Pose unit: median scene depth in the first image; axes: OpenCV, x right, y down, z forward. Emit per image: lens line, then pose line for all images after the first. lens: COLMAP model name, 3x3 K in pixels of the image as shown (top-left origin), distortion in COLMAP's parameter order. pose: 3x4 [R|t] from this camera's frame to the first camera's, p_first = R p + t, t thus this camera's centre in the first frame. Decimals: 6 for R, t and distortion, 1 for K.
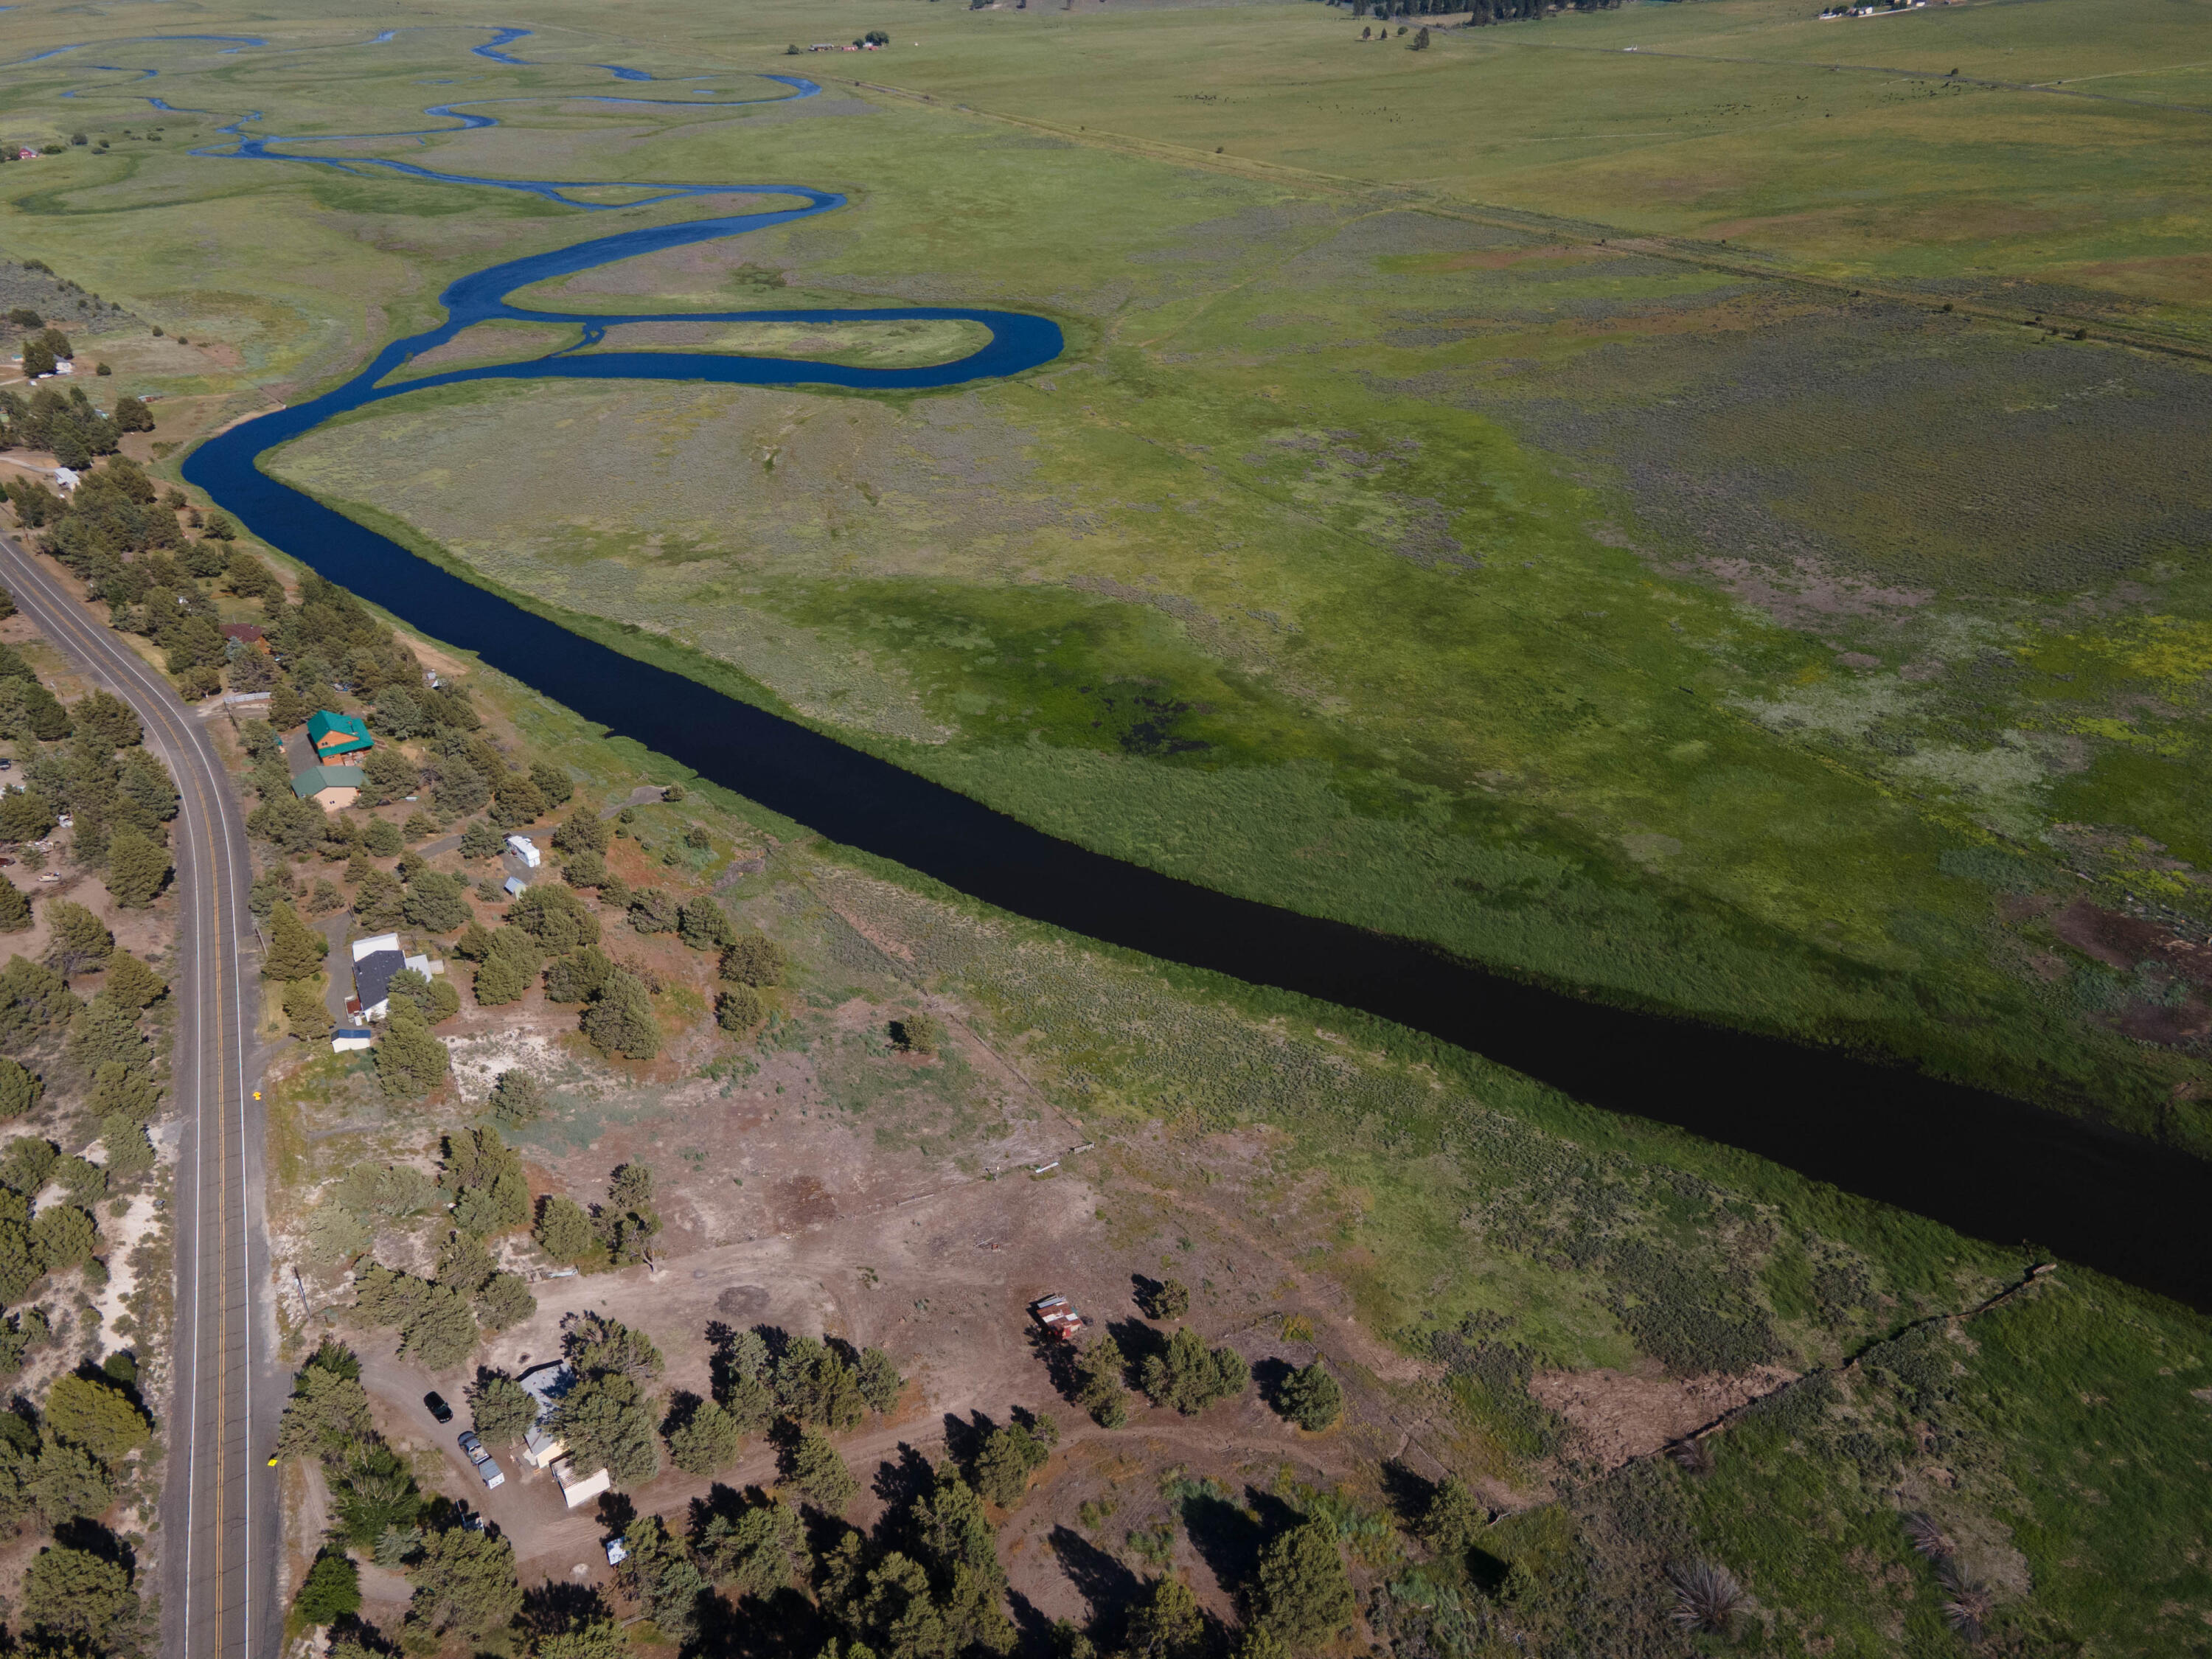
lens RADIAL K [[1618.0, 0, 1106.0], [0, 1618.0, 829.5], [0, 0, 1]] dist [0.009590, 0.047372]
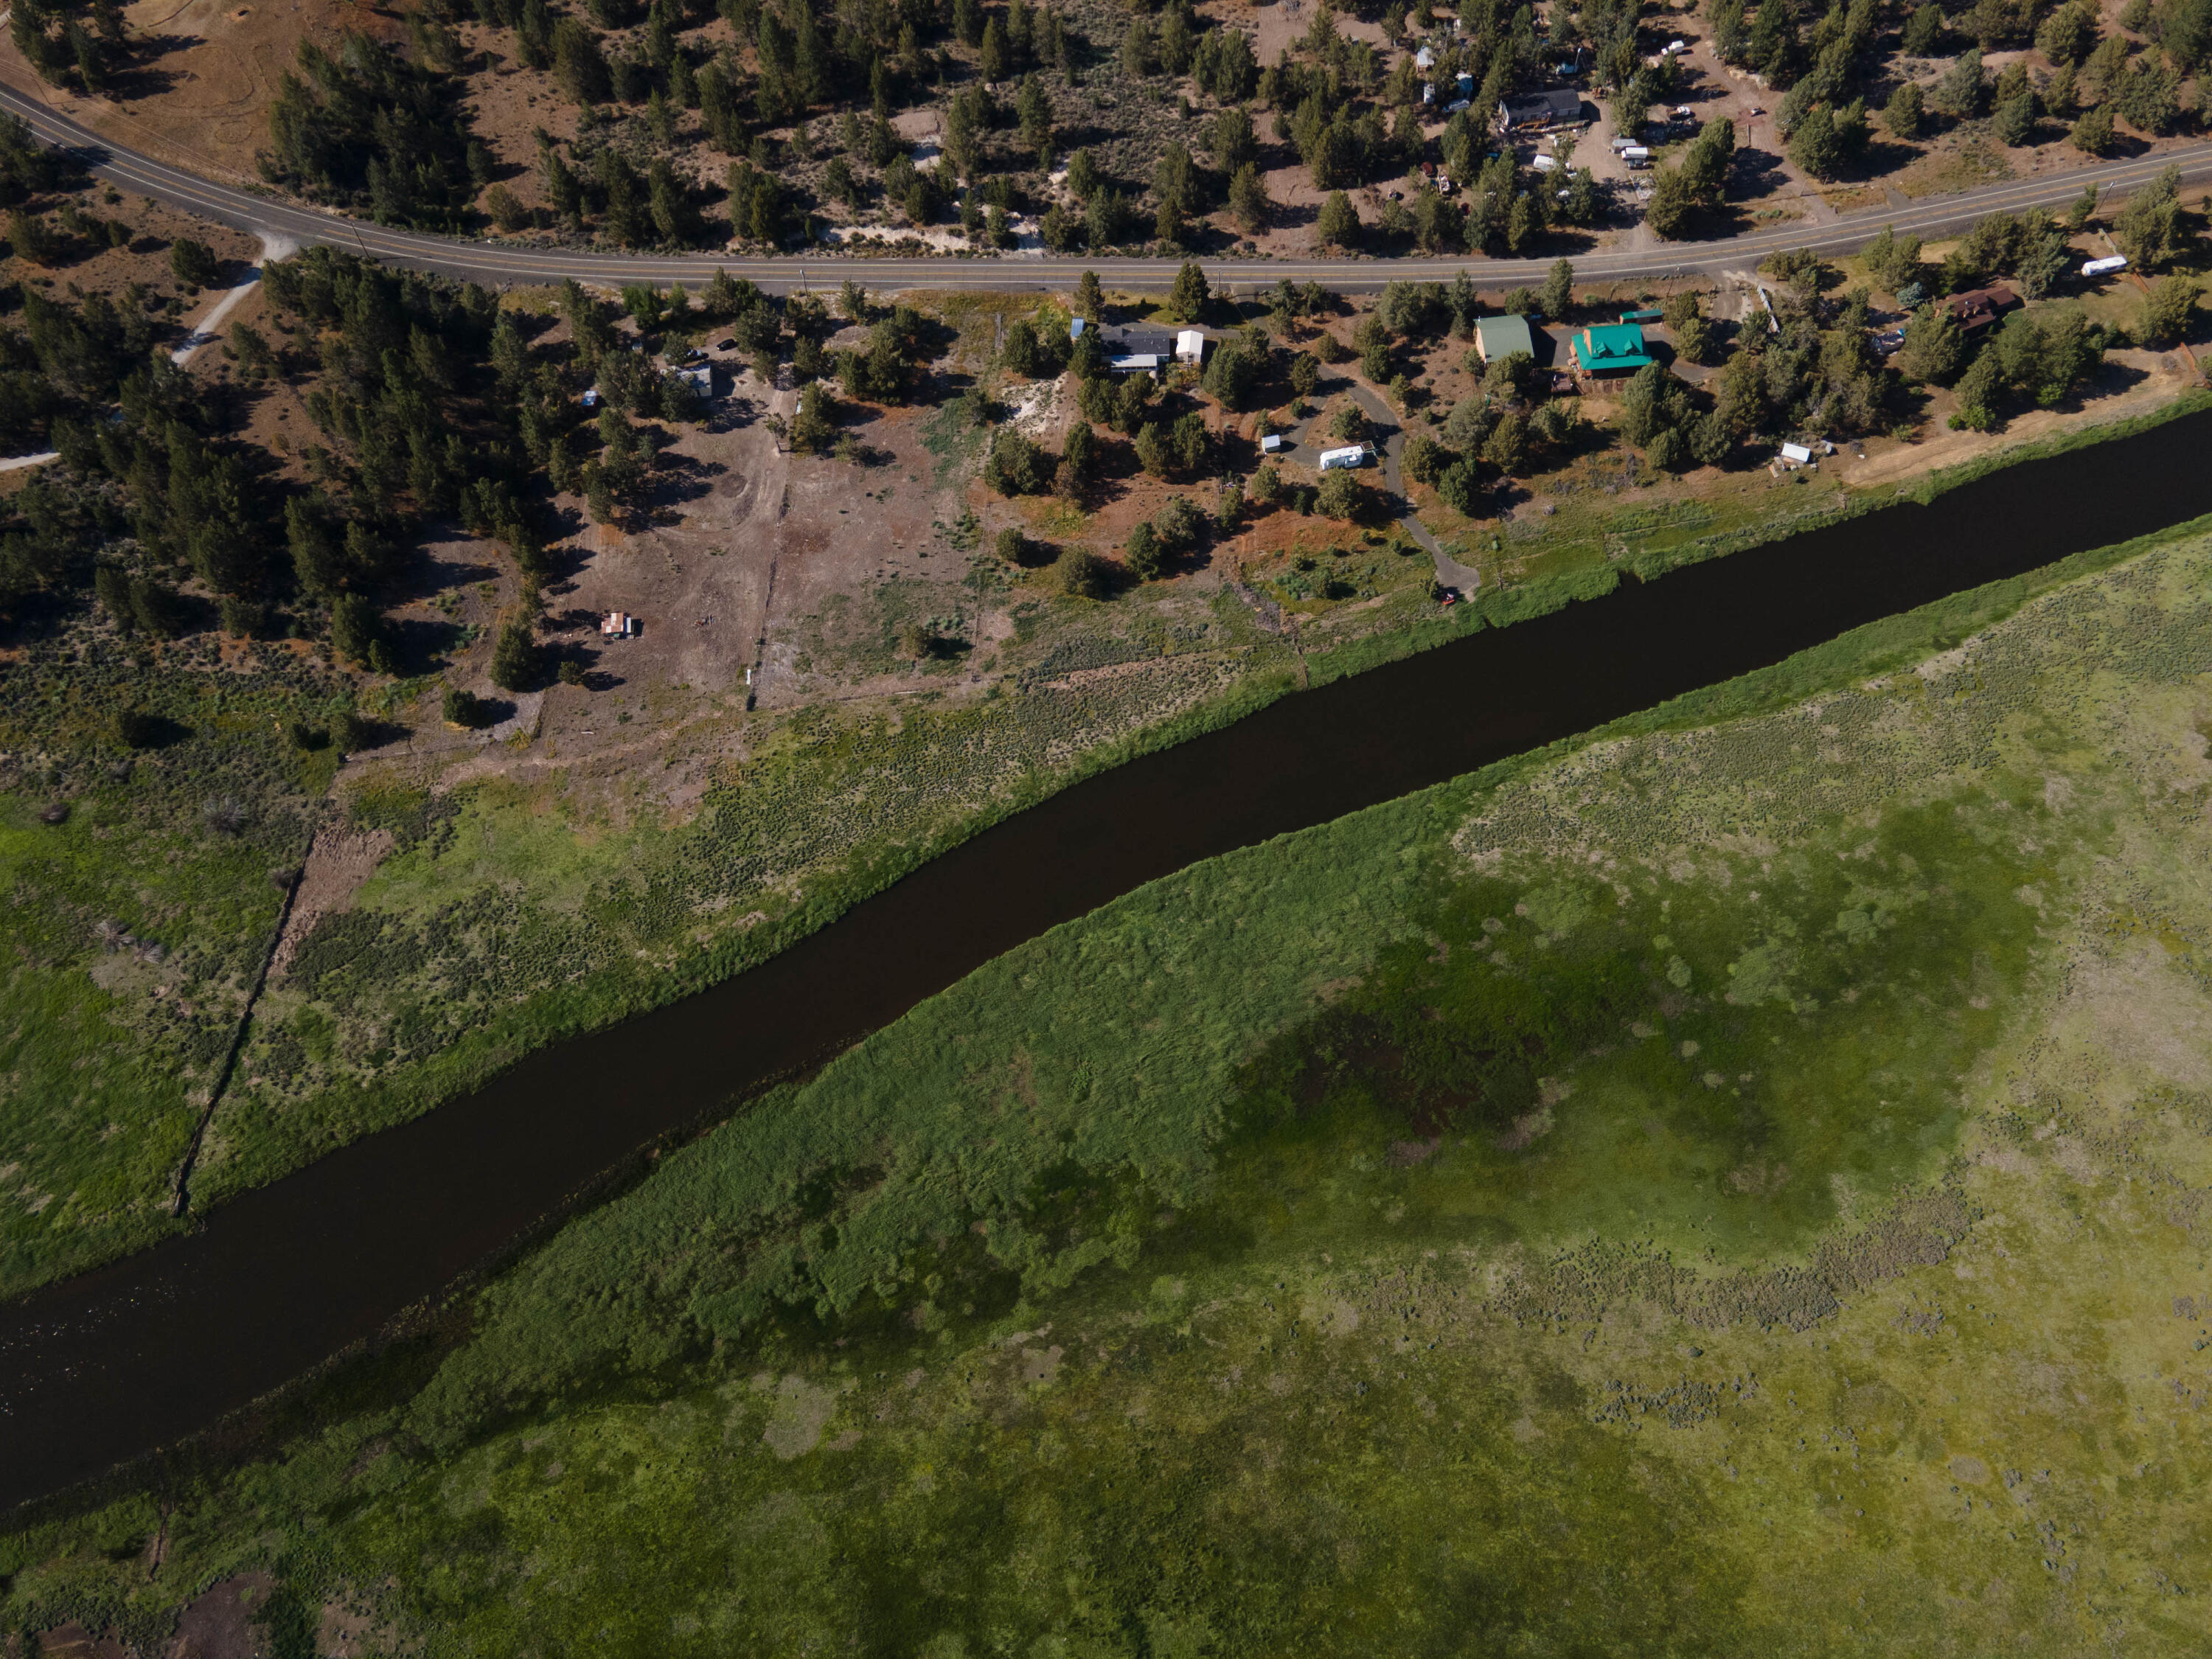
lens RADIAL K [[1642.3, 0, 1106.0], [0, 1642.3, 829.5], [0, 0, 1]] dist [0.000868, 0.087994]
pose [[-0.476644, 0.762238, -0.437954, 0.406035], [-0.397411, 0.257542, 0.880759, -0.849829], [0.784140, 0.593856, 0.180166, 0.822258]]
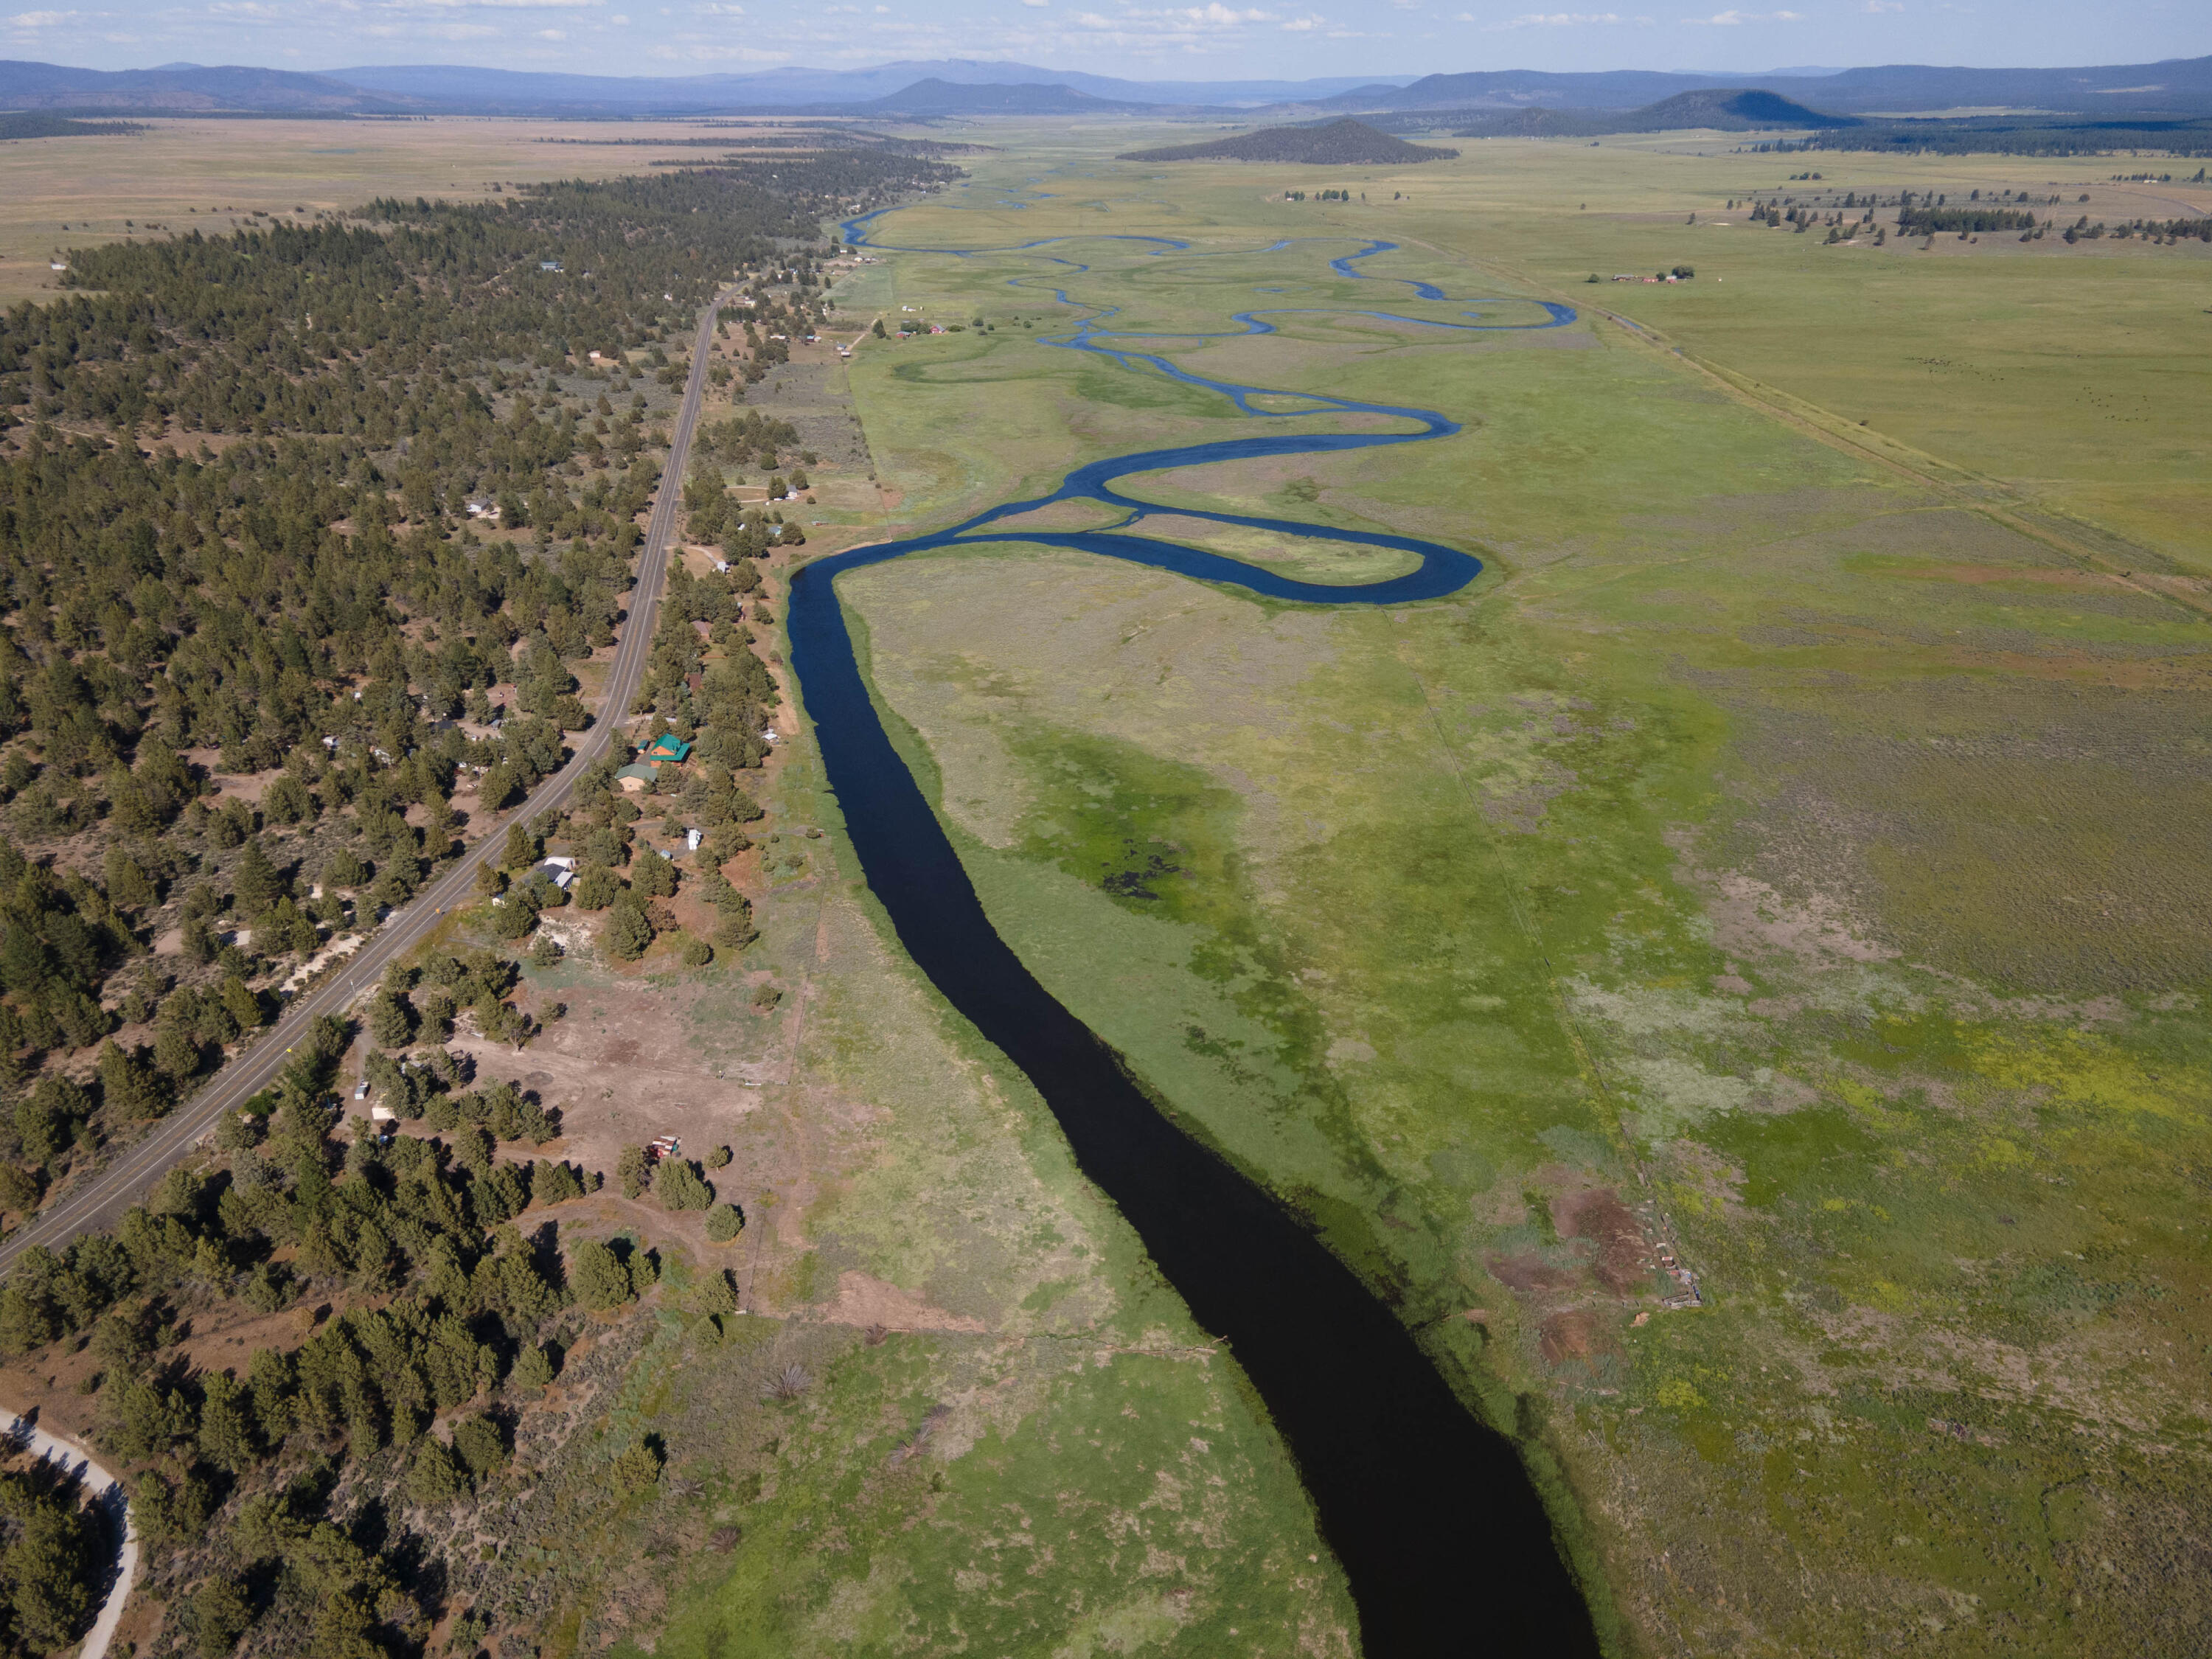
lens RADIAL K [[1618.0, 0, 1106.0], [0, 1618.0, 829.5], [0, 0, 1]] dist [0.009590, 0.047372]
pose [[0.850019, 0.237665, -0.470089, 0.744041], [-0.280827, 0.959490, -0.022702, -0.074867], [0.445650, 0.151311, 0.882327, -0.238525]]
